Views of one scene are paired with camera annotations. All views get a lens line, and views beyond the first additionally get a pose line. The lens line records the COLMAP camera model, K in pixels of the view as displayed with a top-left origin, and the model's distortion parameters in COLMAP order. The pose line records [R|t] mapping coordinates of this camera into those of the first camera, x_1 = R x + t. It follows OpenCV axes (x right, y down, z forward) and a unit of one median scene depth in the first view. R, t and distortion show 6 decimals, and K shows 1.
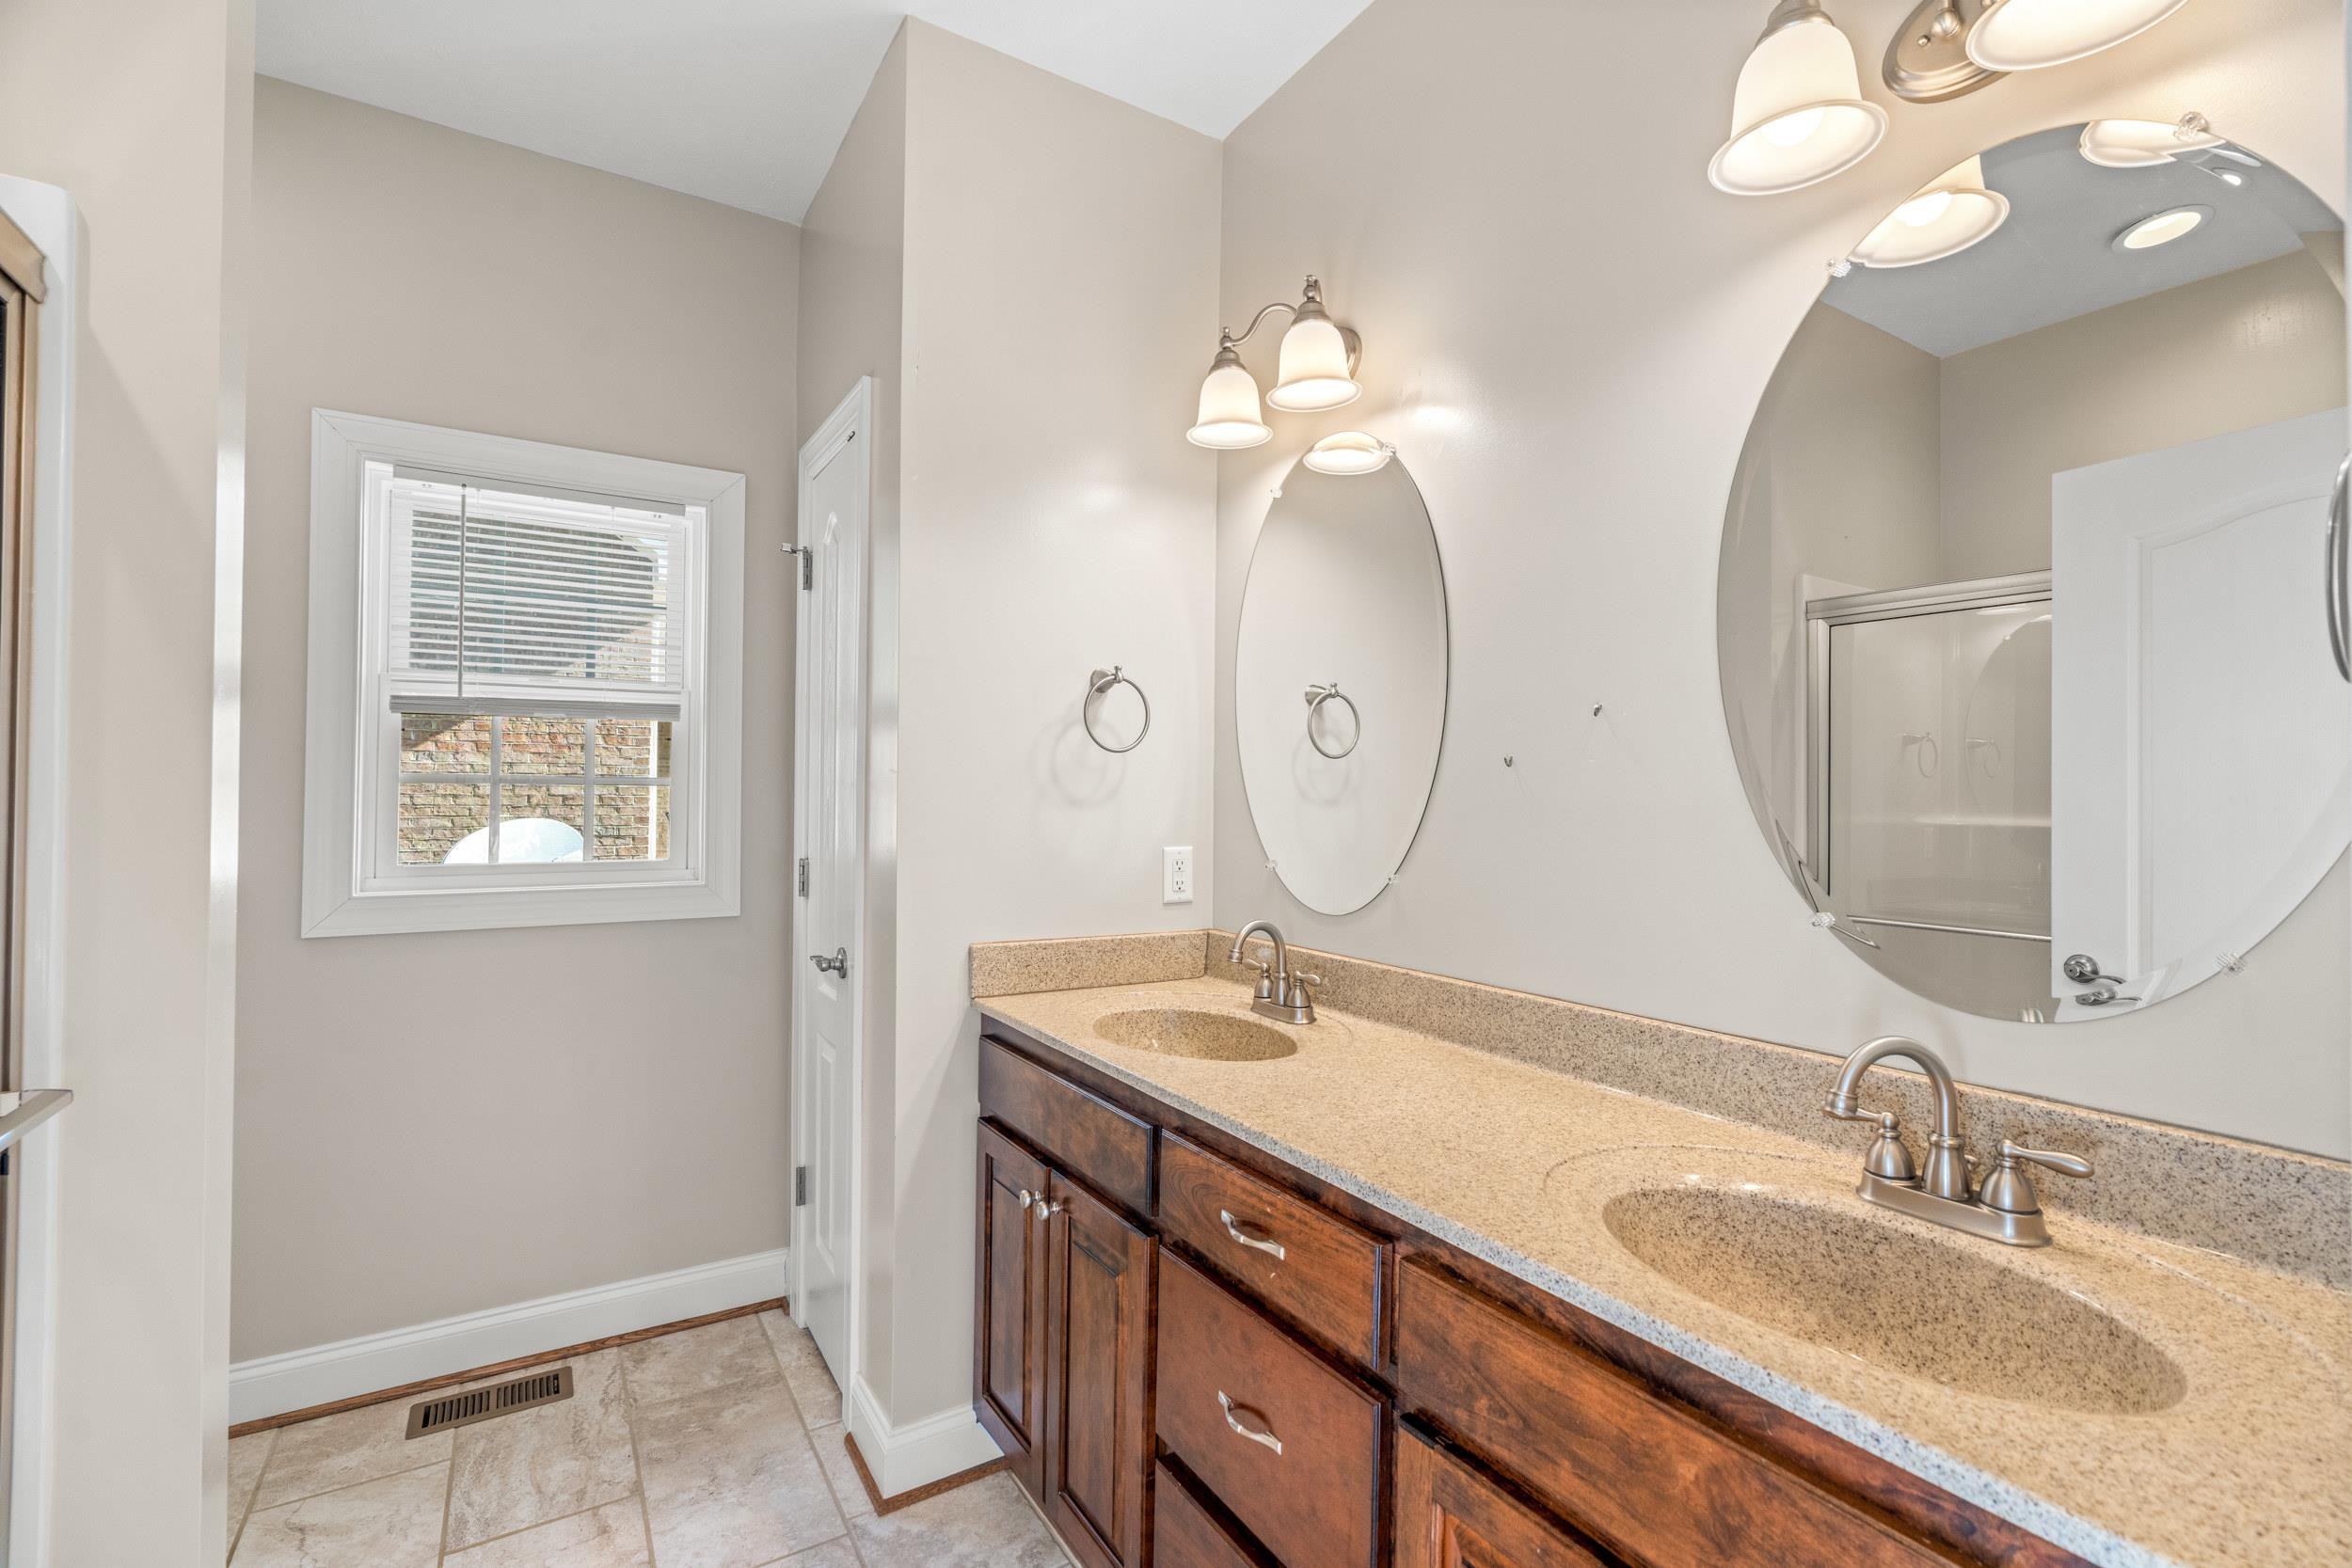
lens RADIAL K [[1063.0, 0, 1180.4], [0, 1063.0, 794.2], [0, 0, 1]] dist [-0.005874, 0.002408]
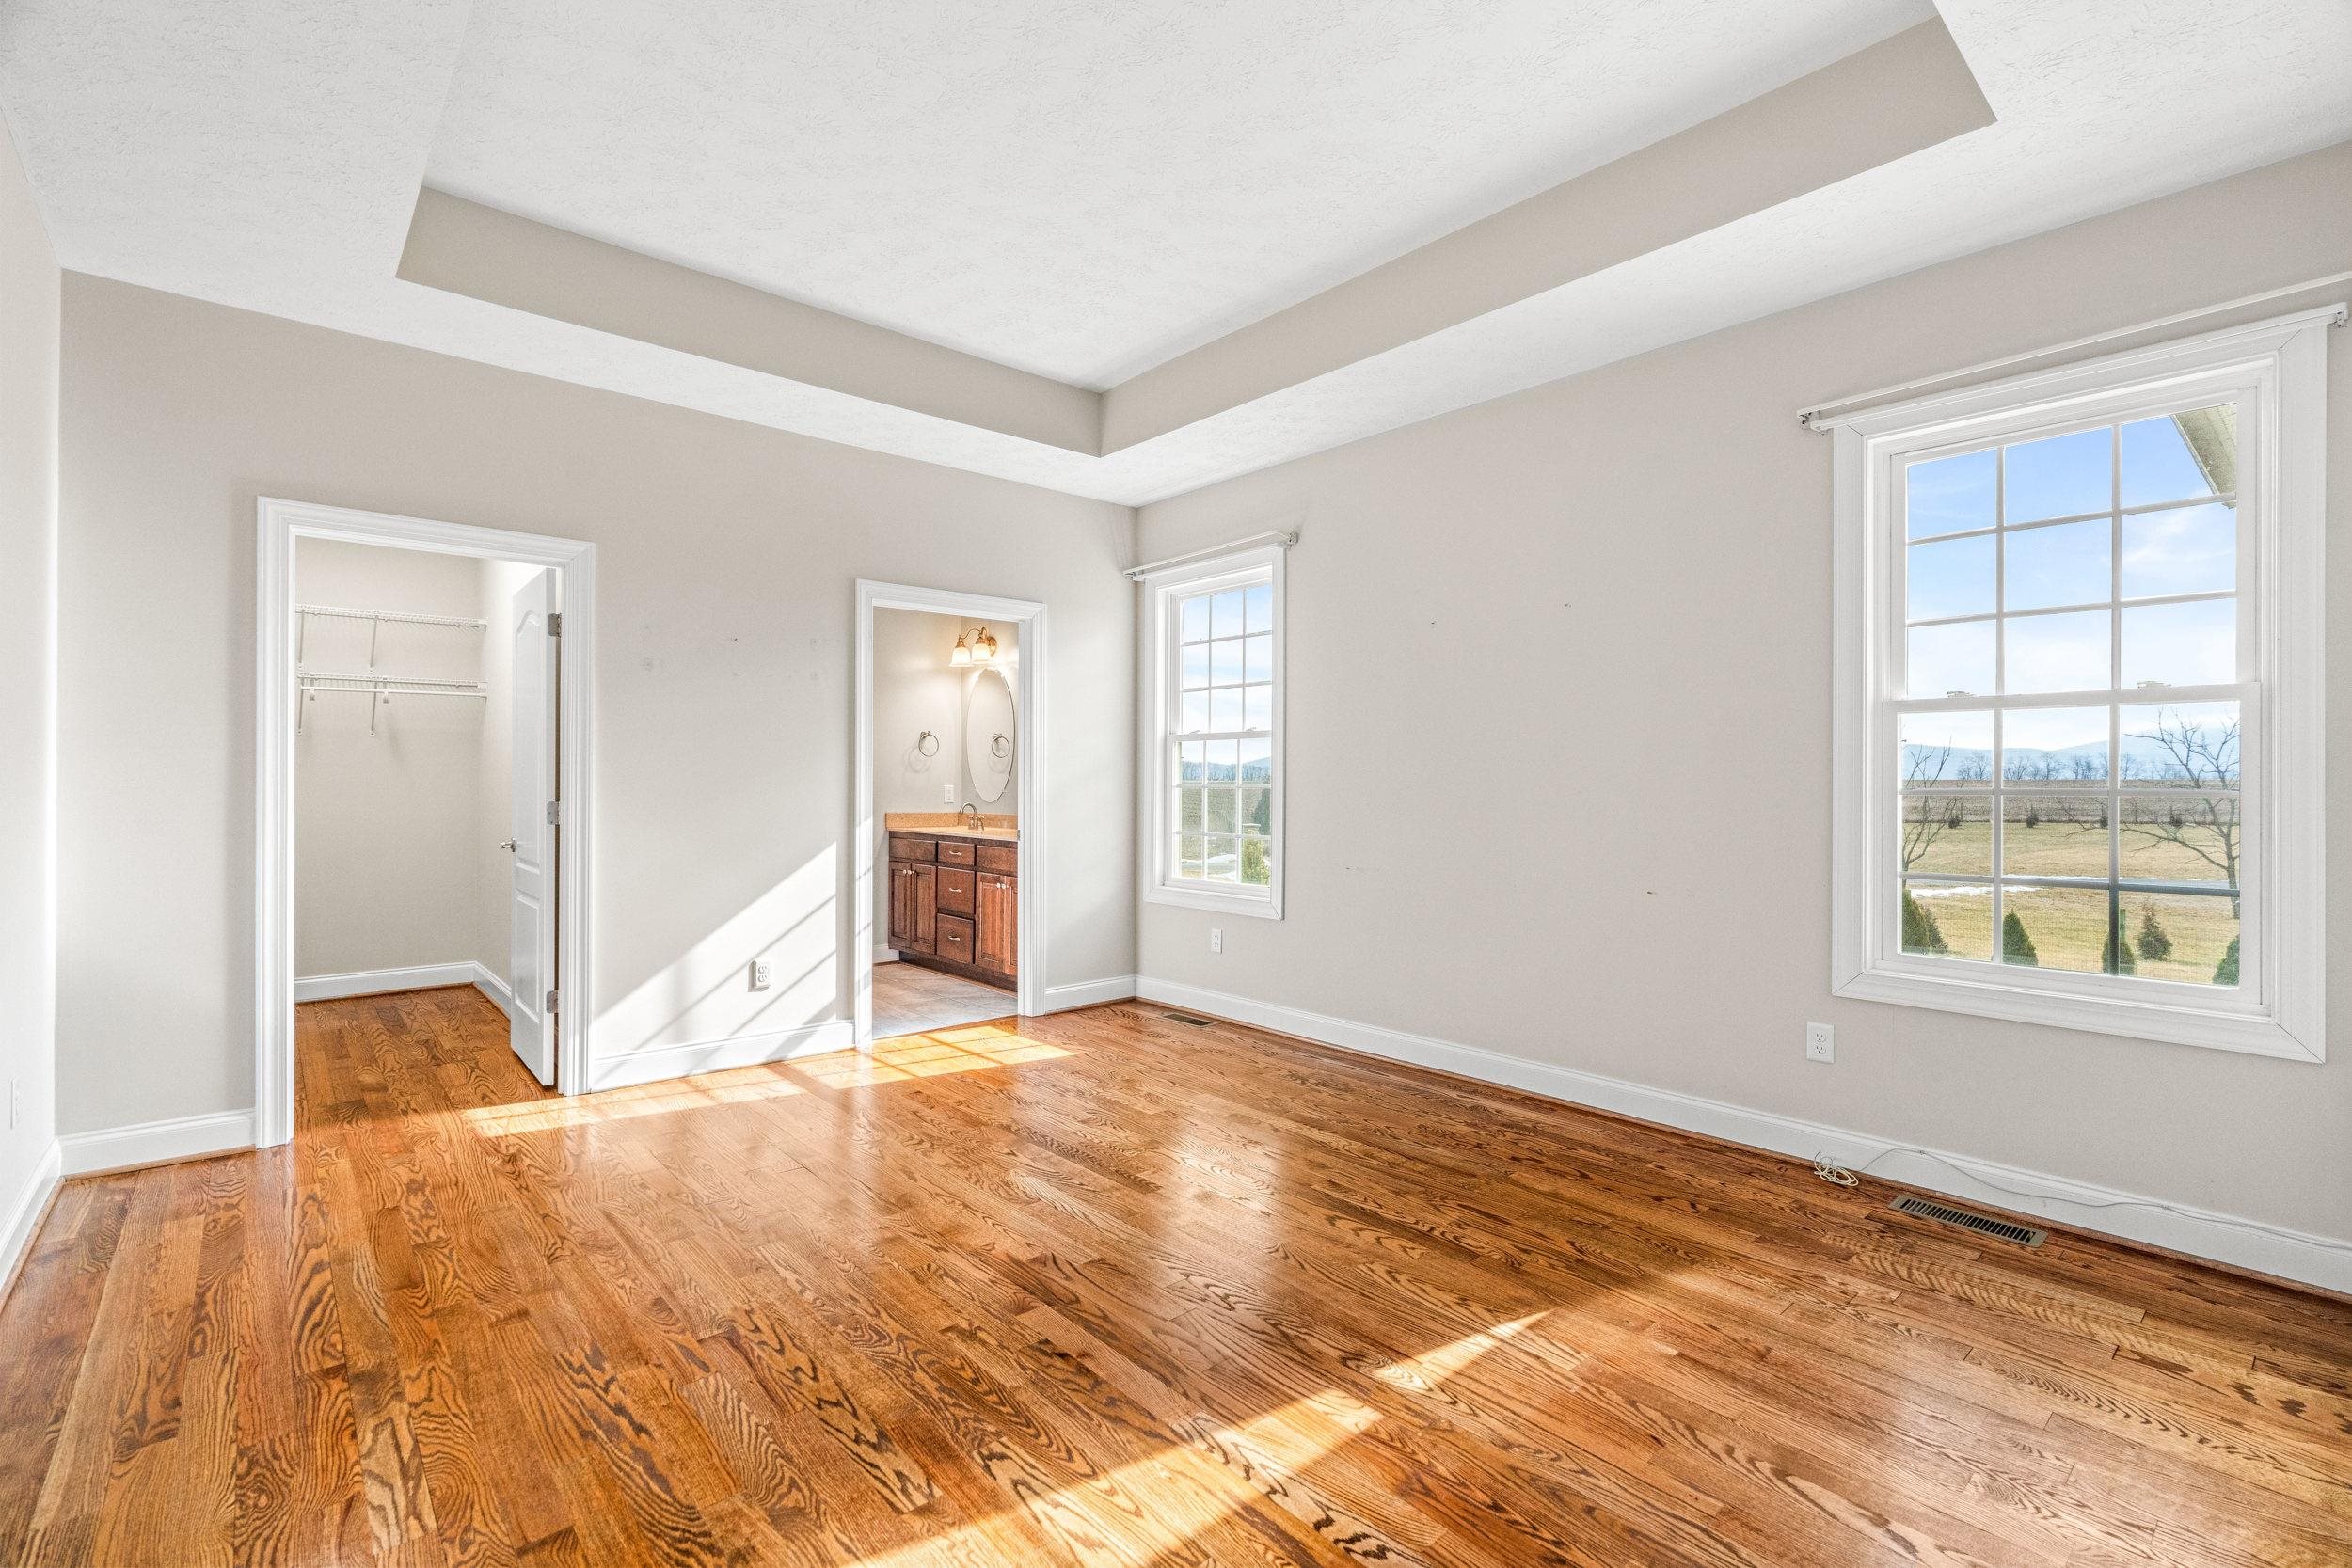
lens RADIAL K [[1063.0, 0, 1189.4], [0, 1063.0, 783.9], [0, 0, 1]] dist [-0.005874, 0.002408]
pose [[0.985098, -0.006169, 0.171881, 0.028655], [0.004800, 0.999953, 0.008376, 0.003474], [-0.171925, -0.007426, 0.985082, -0.404784]]
